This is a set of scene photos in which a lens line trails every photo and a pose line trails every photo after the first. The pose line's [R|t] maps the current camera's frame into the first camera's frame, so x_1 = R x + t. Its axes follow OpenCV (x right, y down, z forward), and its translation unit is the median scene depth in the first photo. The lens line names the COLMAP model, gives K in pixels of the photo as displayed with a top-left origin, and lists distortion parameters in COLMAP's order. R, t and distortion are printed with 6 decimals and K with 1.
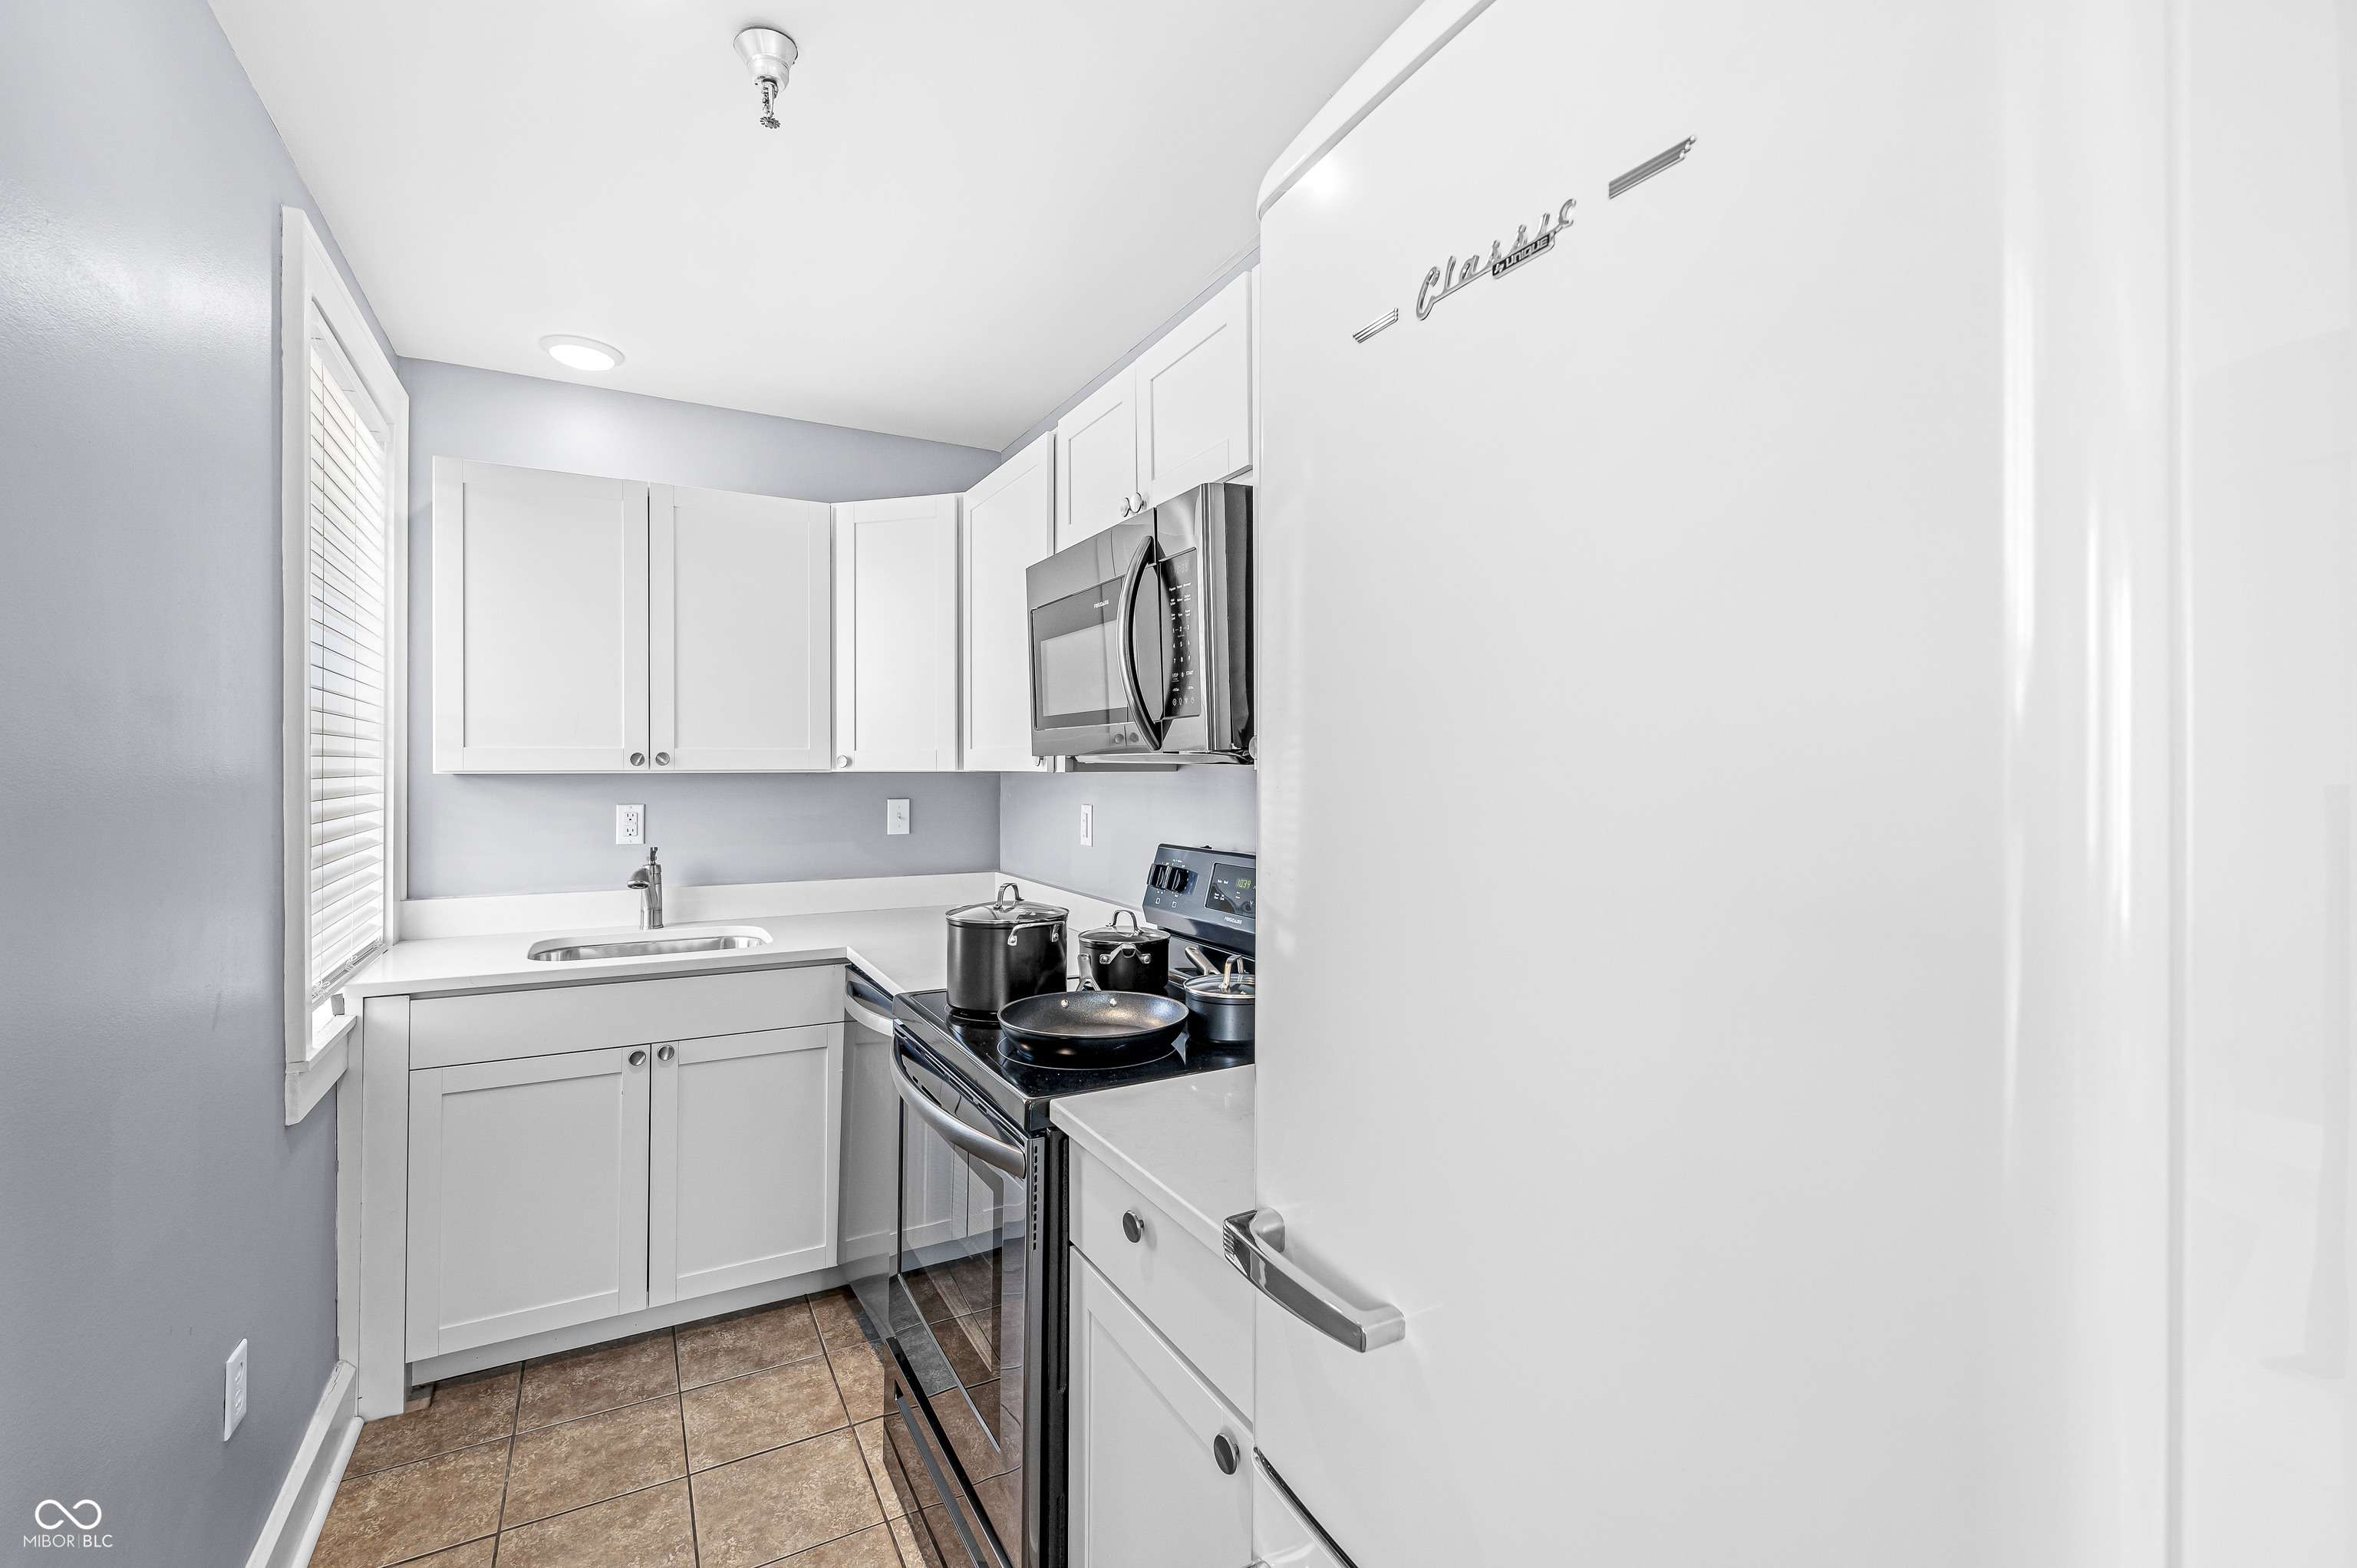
lens RADIAL K [[1011.4, 0, 1182.4], [0, 1011.4, 775.0], [0, 0, 1]] dist [-0.003871, -0.000485]
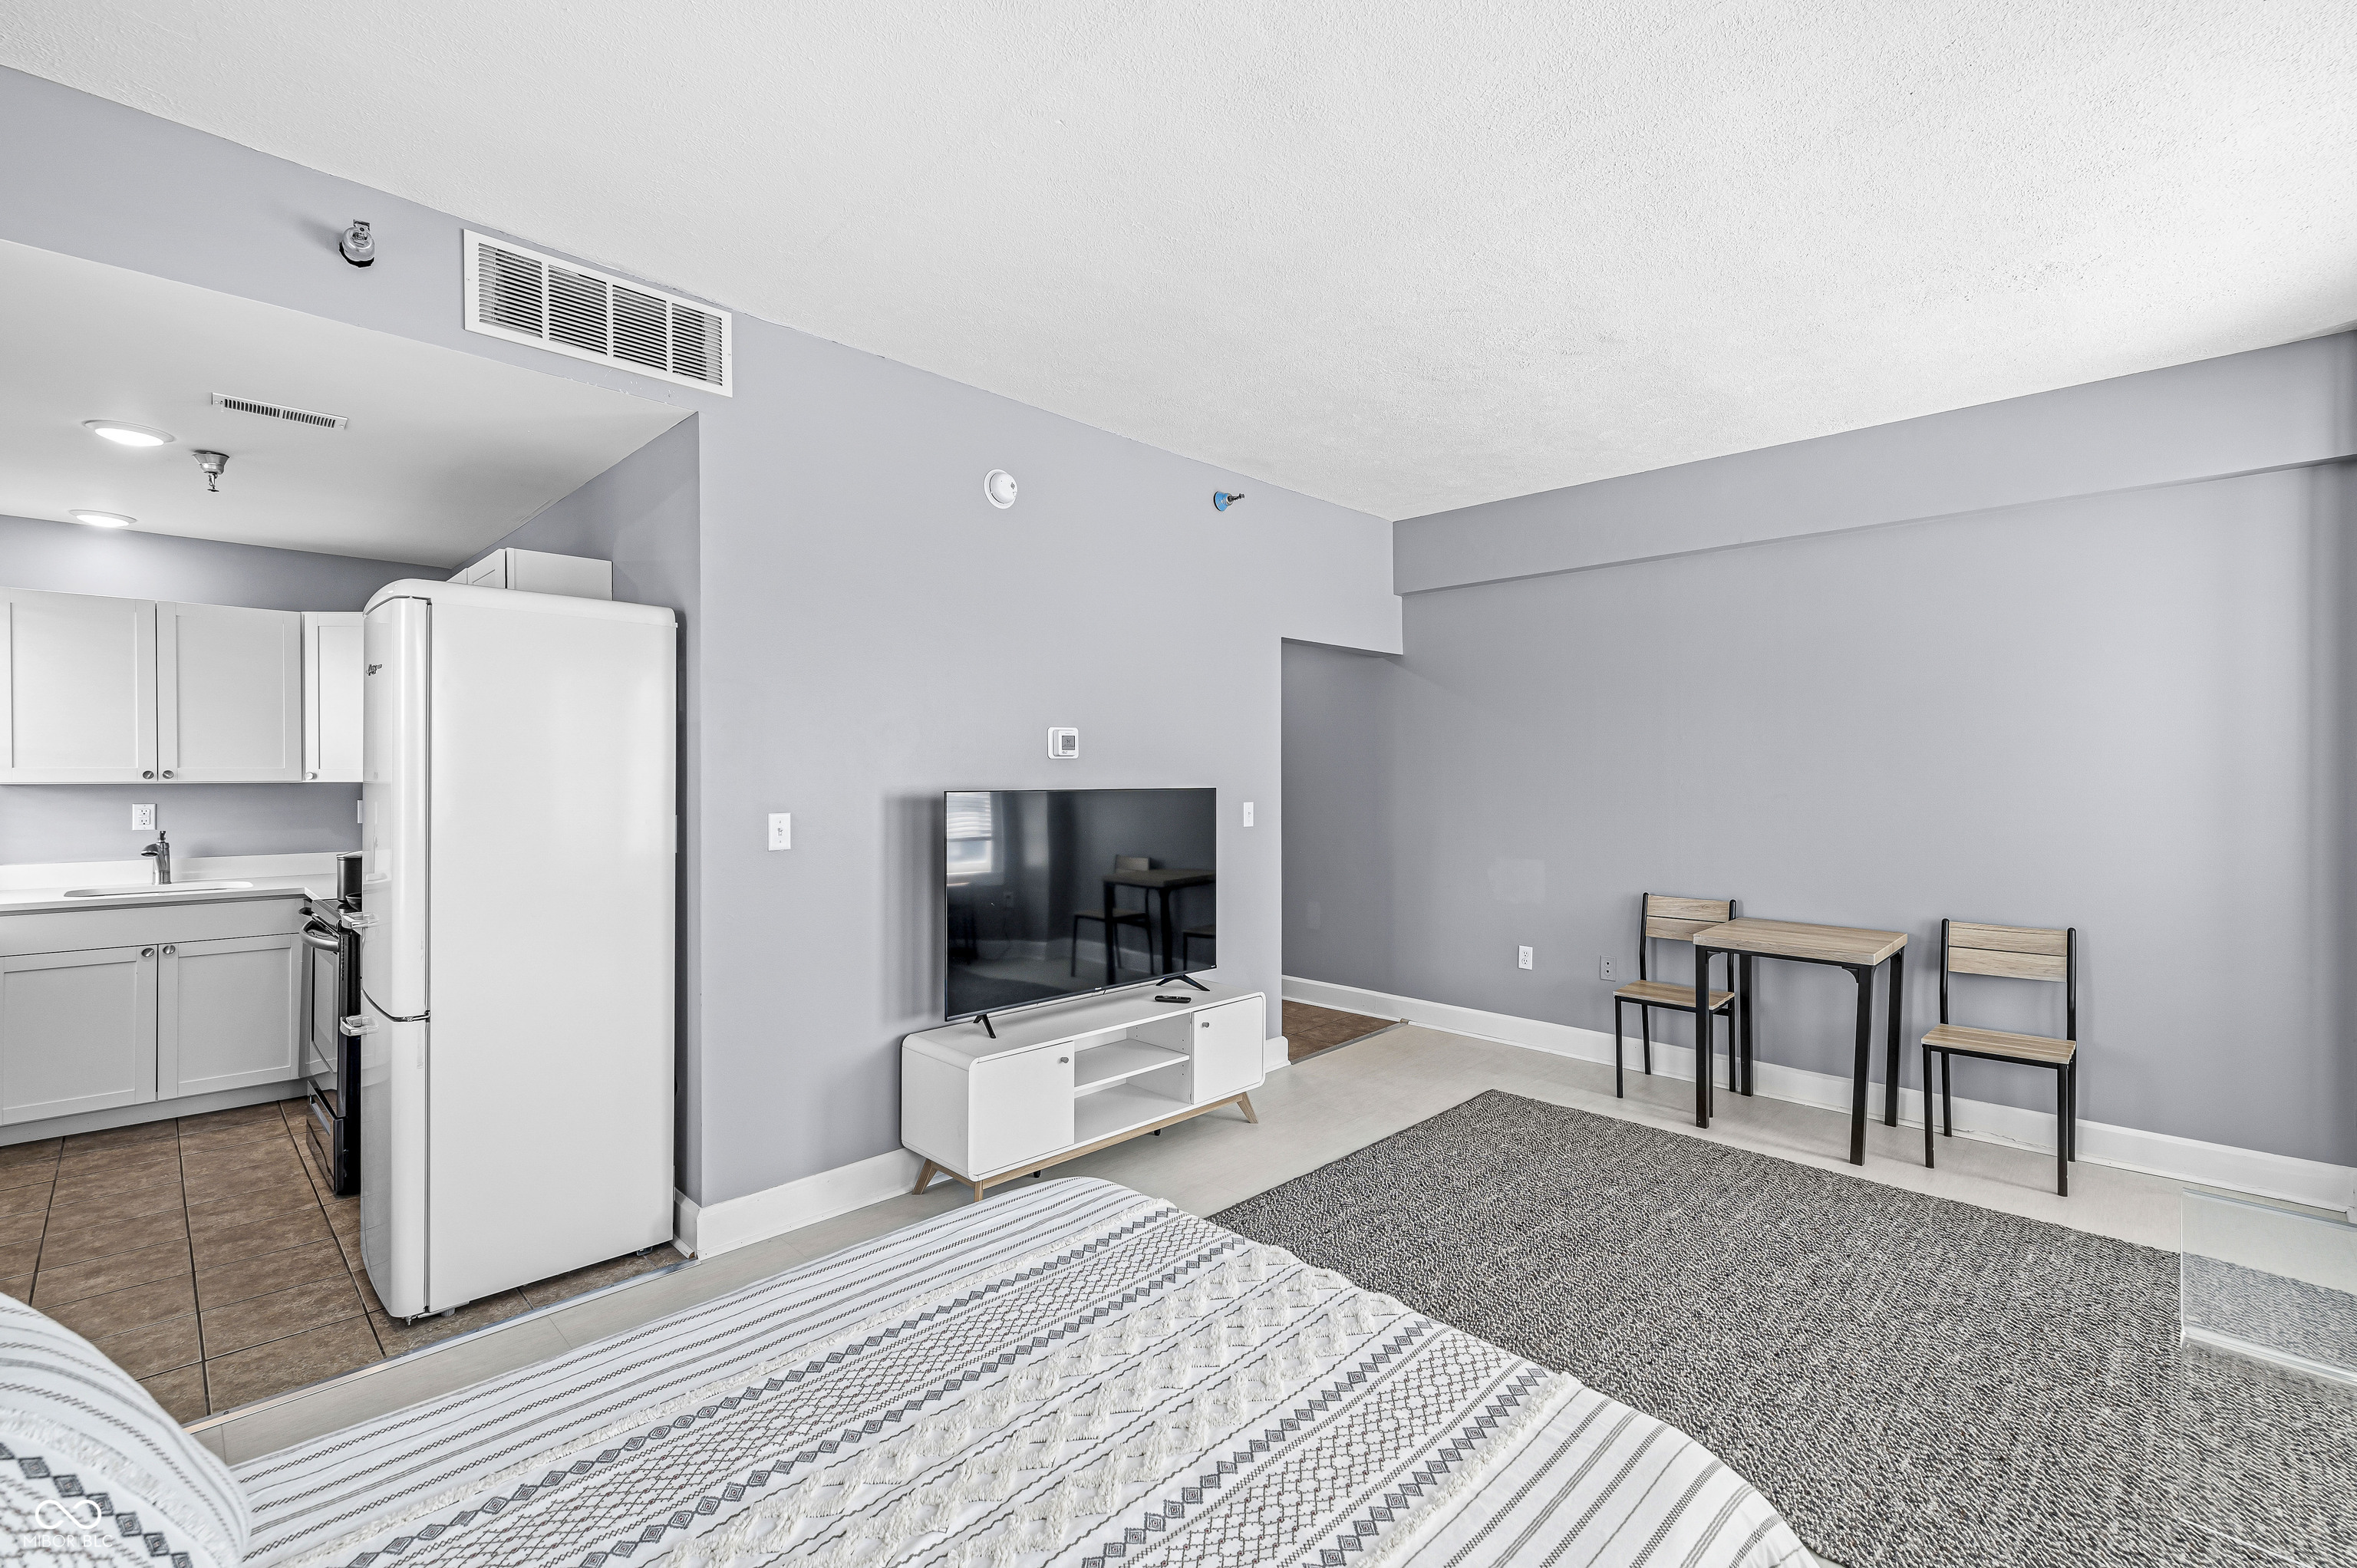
lens RADIAL K [[1011.4, 0, 1188.4], [0, 1011.4, 784.6], [0, 0, 1]] dist [-0.003871, -0.000485]
pose [[0.957557, -0.003086, 0.288228, 0.559931], [0.002186, 0.999992, 0.003444, -0.002080], [-0.288236, -0.002668, 0.957556, -0.970230]]
